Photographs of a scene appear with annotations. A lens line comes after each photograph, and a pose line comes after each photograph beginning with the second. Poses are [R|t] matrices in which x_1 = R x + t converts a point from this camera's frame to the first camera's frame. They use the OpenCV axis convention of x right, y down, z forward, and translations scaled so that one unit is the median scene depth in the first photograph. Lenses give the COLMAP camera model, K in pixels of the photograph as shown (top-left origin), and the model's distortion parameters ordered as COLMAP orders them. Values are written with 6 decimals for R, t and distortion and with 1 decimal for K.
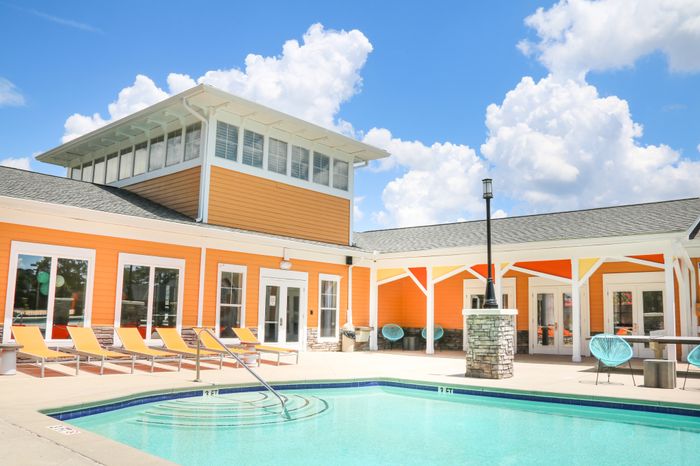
lens RADIAL K [[573.0, 0, 343.3], [0, 573.0, 235.6], [0, 0, 1]] dist [-0.168501, 0.104236]
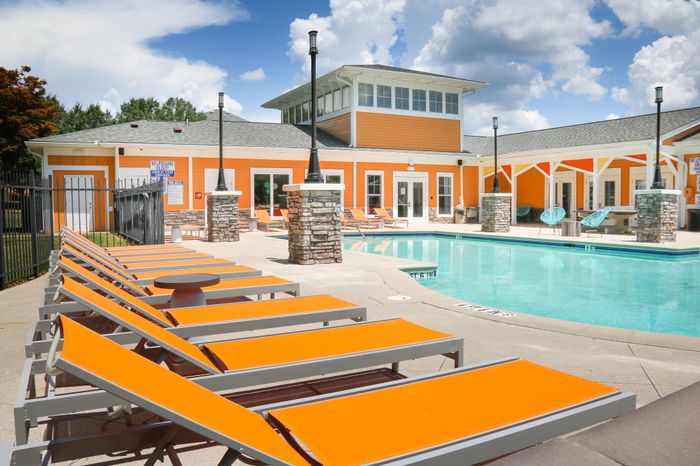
lens RADIAL K [[573.0, 0, 343.3], [0, 573.0, 235.6], [0, 0, 1]] dist [-0.168501, 0.104236]
pose [[0.918894, -0.001417, -0.394501, 0.349334], [0.076635, 0.981586, 0.174977, -0.056041], [0.386989, -0.191018, 0.902082, -0.526395]]
